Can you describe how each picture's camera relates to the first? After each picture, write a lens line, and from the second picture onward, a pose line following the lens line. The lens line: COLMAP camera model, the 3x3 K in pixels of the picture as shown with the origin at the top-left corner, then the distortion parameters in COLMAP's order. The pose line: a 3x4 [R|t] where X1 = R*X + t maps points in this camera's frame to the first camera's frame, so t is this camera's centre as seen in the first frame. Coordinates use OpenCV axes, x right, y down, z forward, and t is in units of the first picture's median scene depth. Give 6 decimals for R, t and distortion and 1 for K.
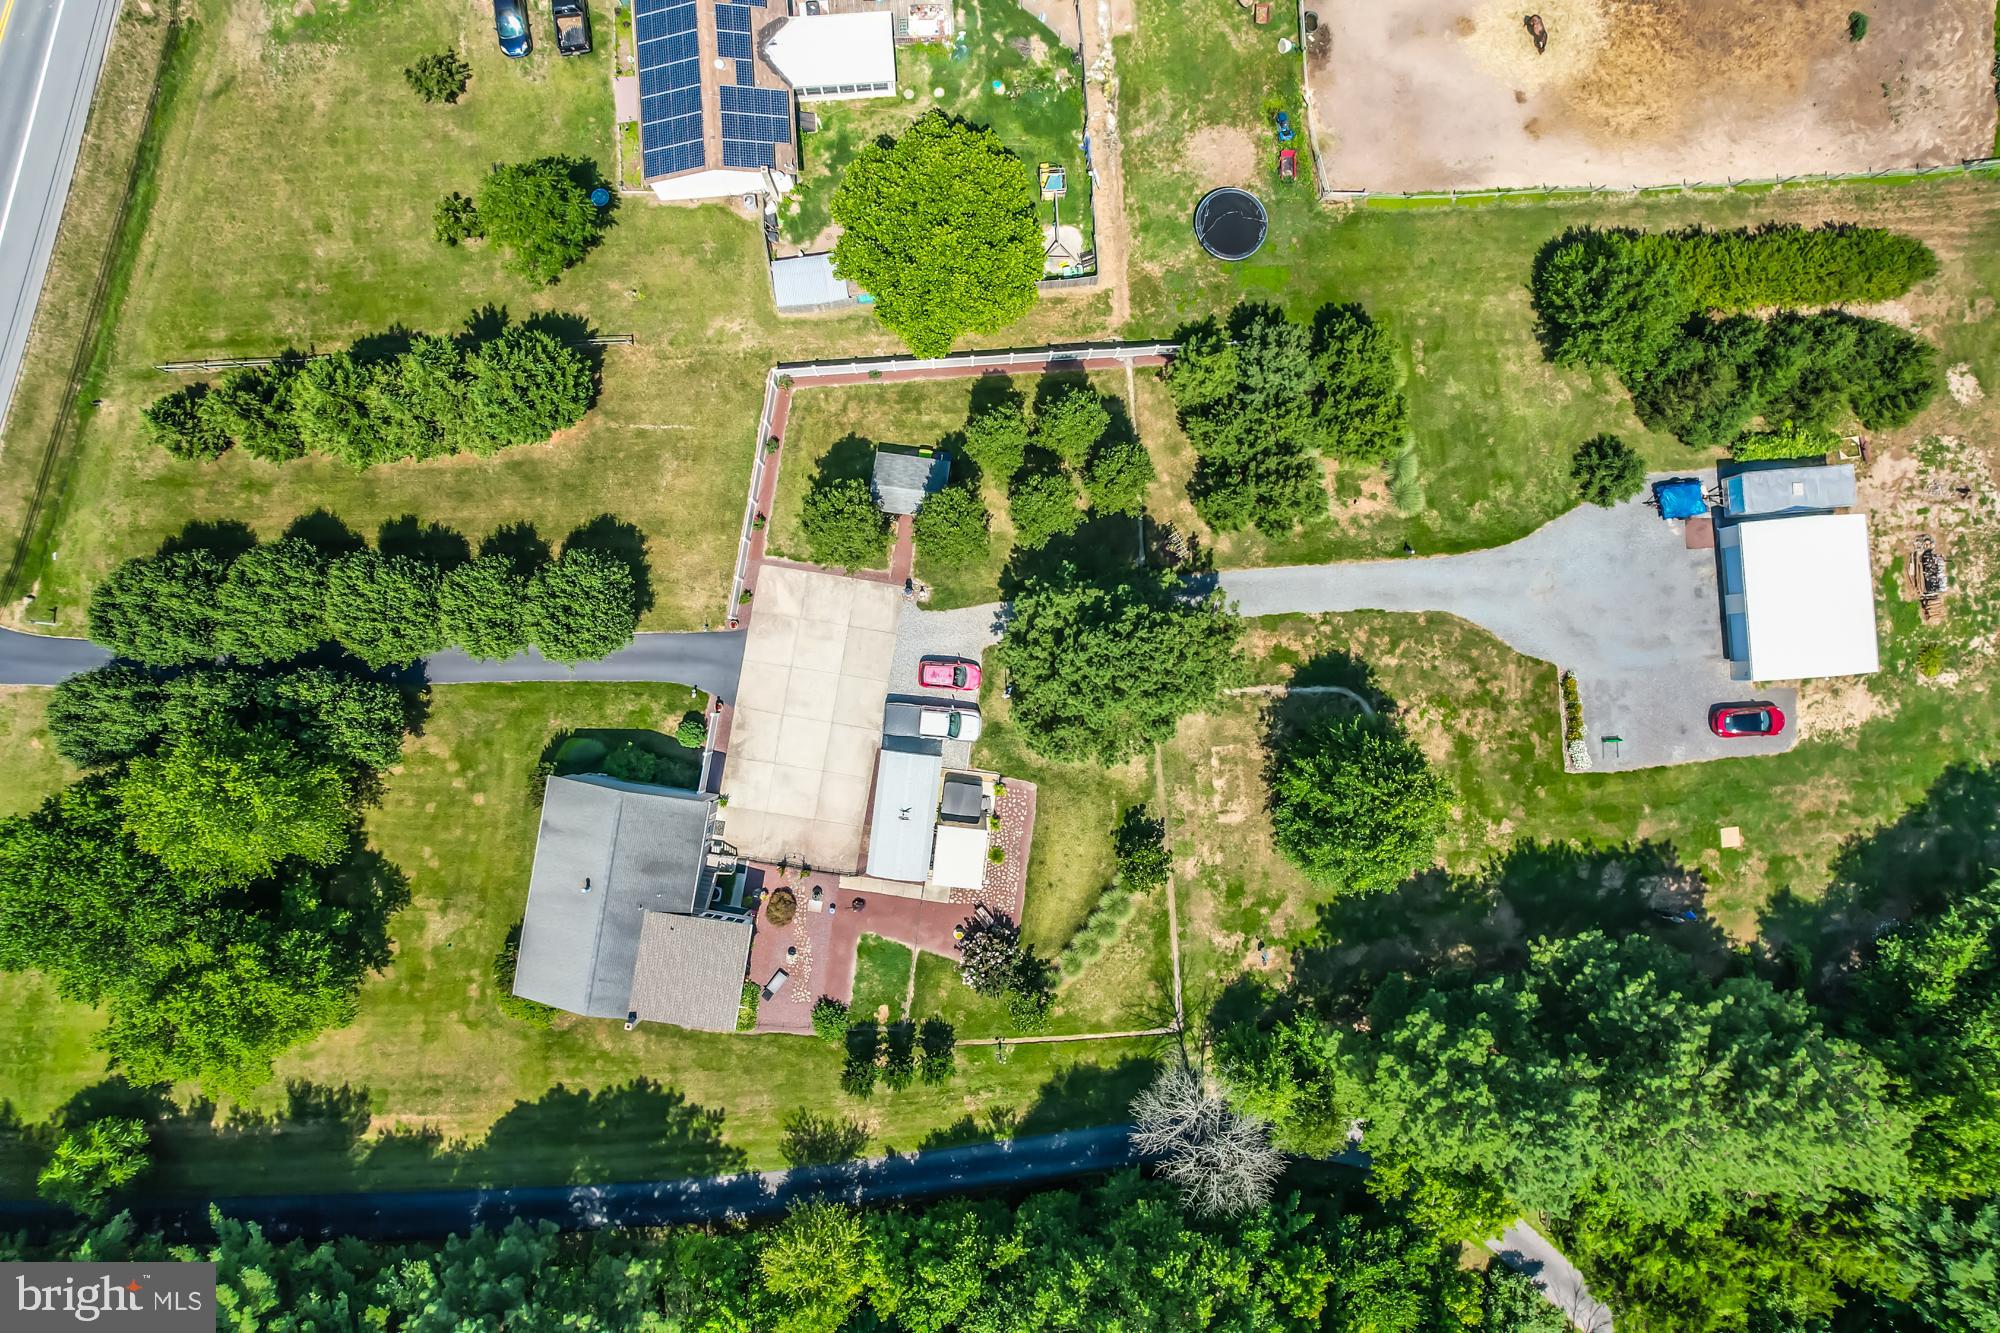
lens RADIAL K [[1212.8, 0, 995.5], [0, 1212.8, 674.4], [0, 0, 1]] dist [-0.076952, 0.051493]
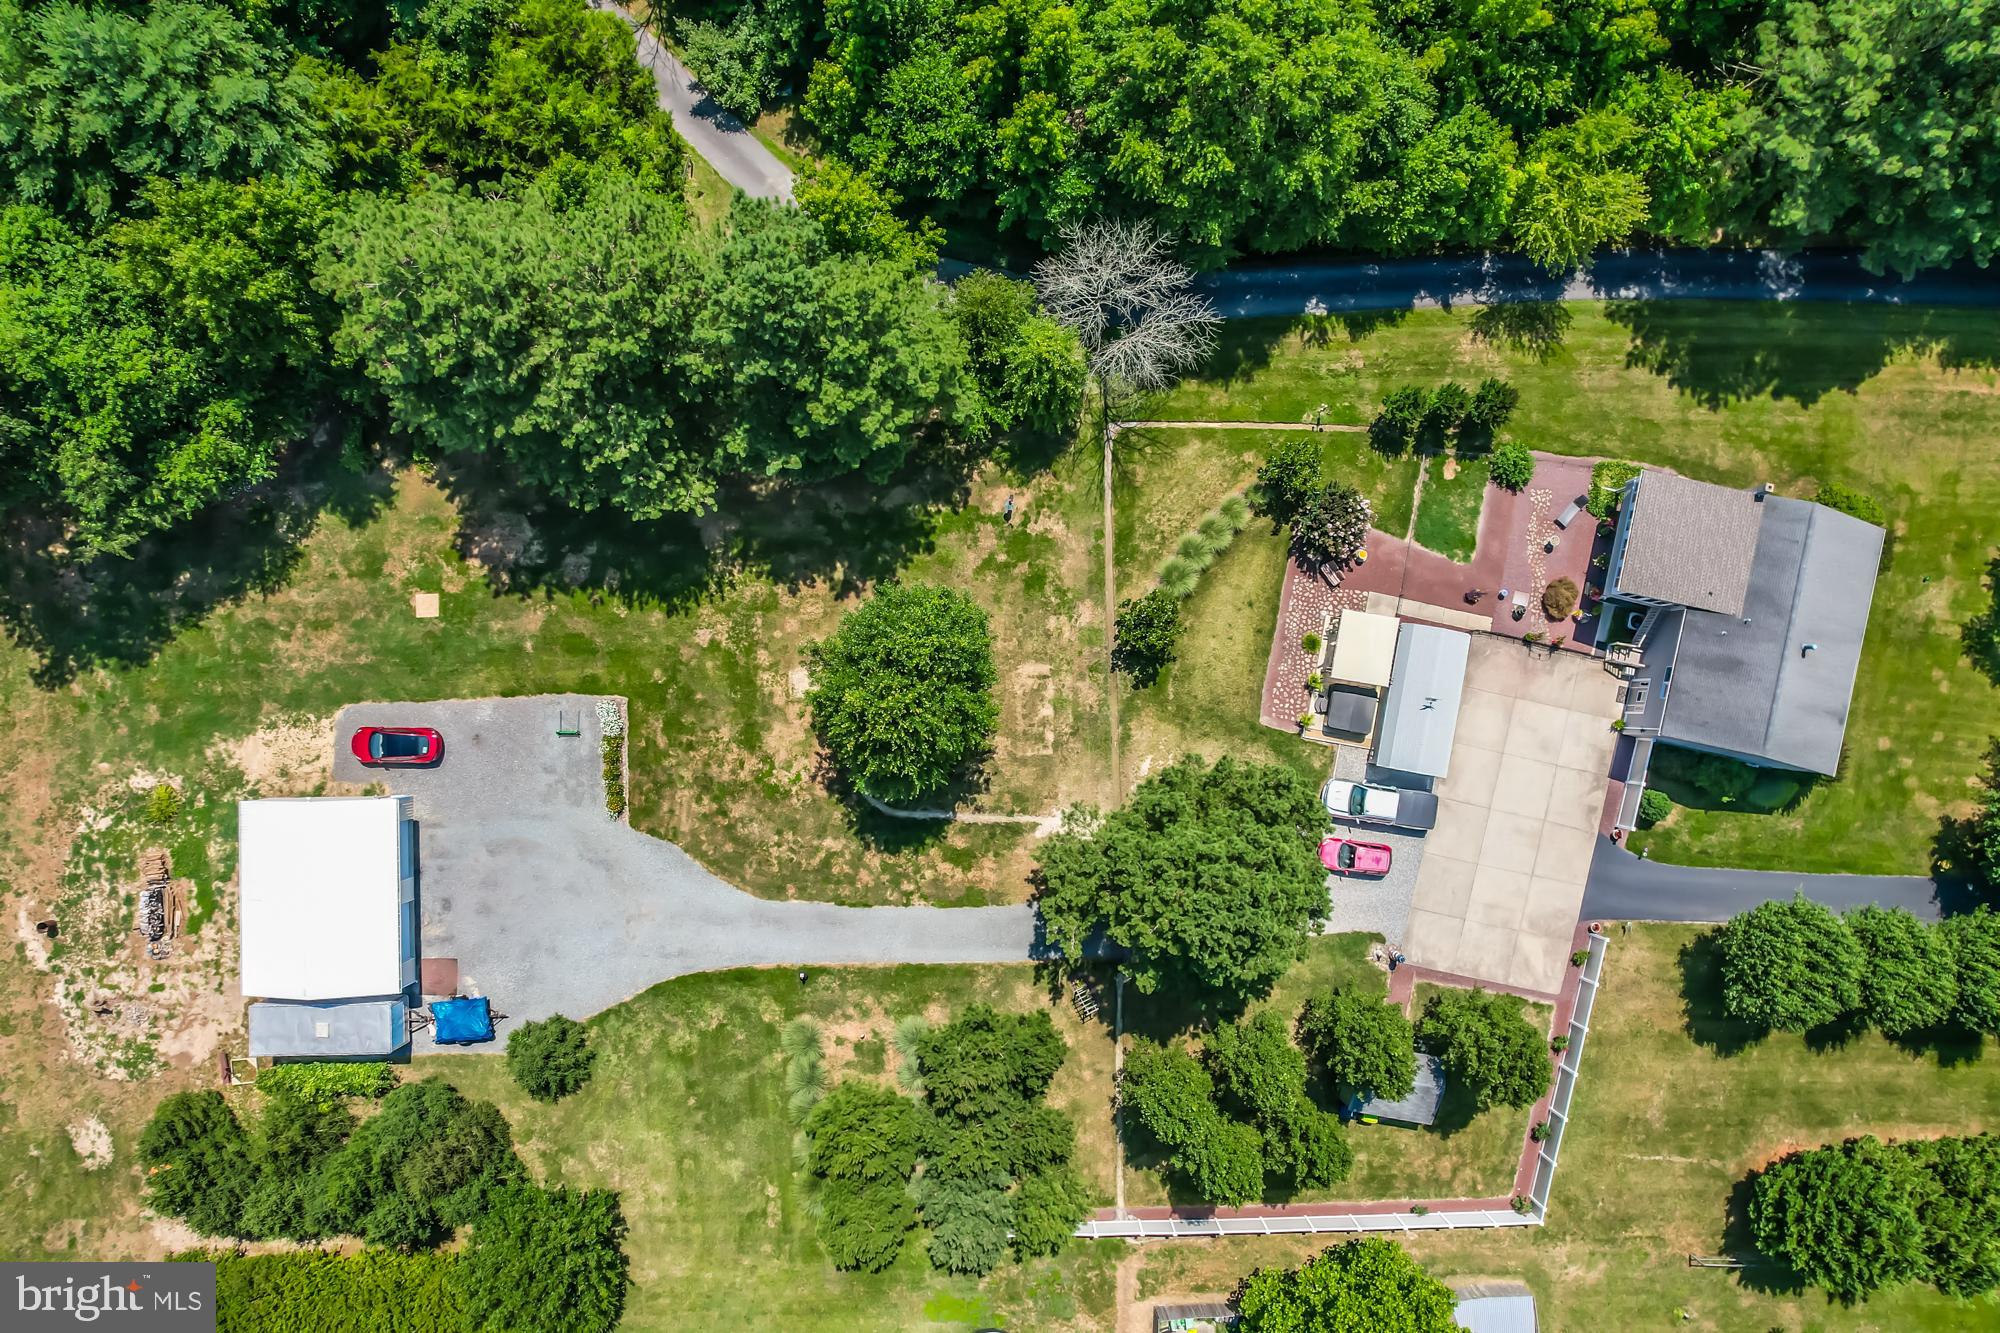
lens RADIAL K [[1308.5, 0, 1000.0], [0, 1308.5, 666.5], [0, 0, 1]] dist [-0.071925, 0.058869]
pose [[-0.997346, -0.060833, -0.040011, 0.257707], [0.059487, -0.997650, 0.034008, 0.088701], [-0.041985, 0.031538, 0.998620, 0.086106]]
